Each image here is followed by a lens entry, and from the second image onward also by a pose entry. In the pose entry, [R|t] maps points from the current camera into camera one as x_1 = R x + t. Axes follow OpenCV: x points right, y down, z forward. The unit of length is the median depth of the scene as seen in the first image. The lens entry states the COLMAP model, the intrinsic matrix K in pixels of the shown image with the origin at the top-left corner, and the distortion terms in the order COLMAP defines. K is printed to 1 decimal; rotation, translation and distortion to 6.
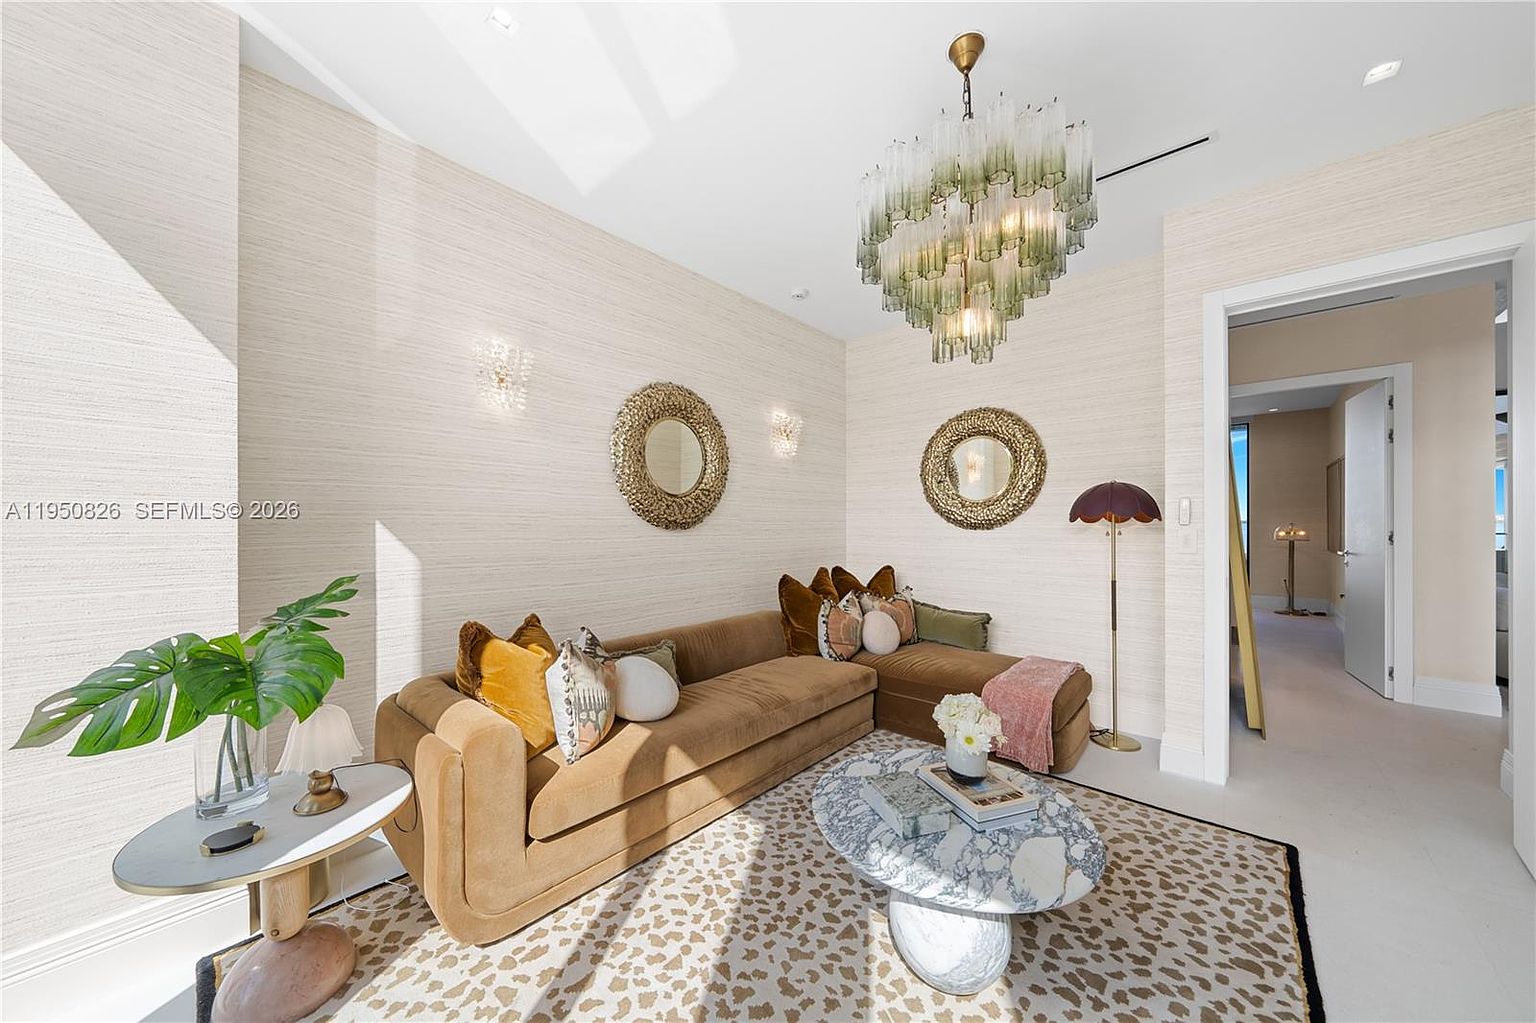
lens RADIAL K [[513.1, 0, 766.8], [0, 513.1, 517.4], [0, 0, 1]] dist [0.001455, 0.000094]
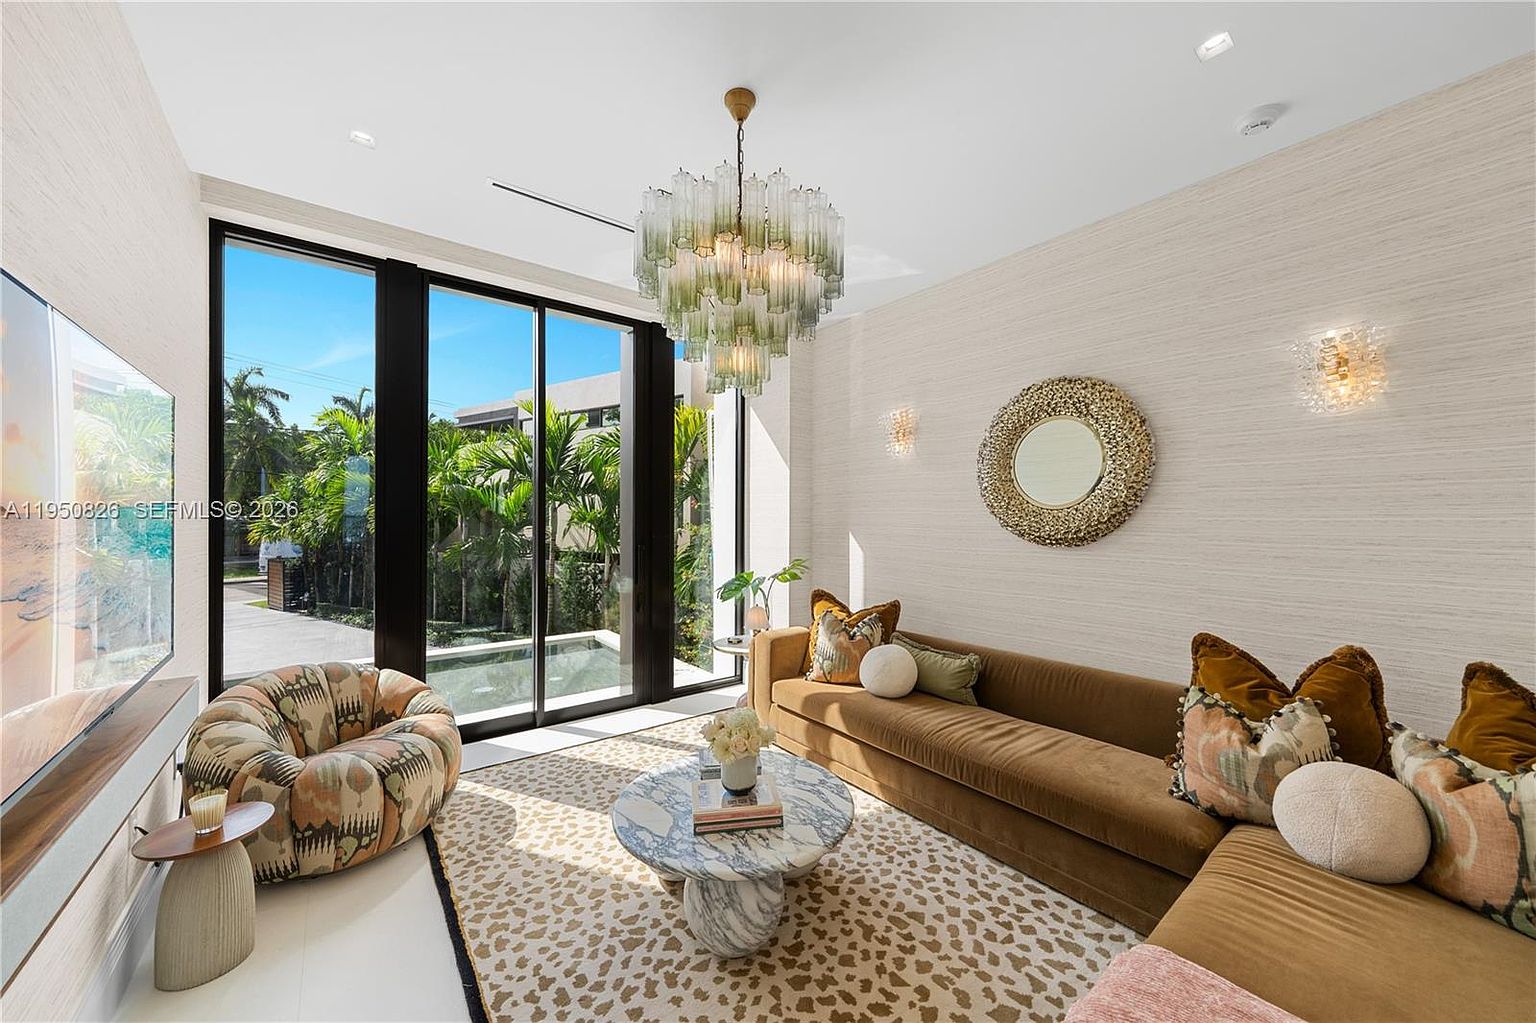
lens RADIAL K [[541.3, 0, 765.7], [0, 541.3, 519.4], [0, 0, 1]] dist [0.000552, -0.000022]
pose [[-0.154397, -0.004814, -0.987997, 1.258850], [0.003704, 0.999978, -0.005452, -0.029823], [0.988002, -0.004502, -0.154376, 1.045462]]
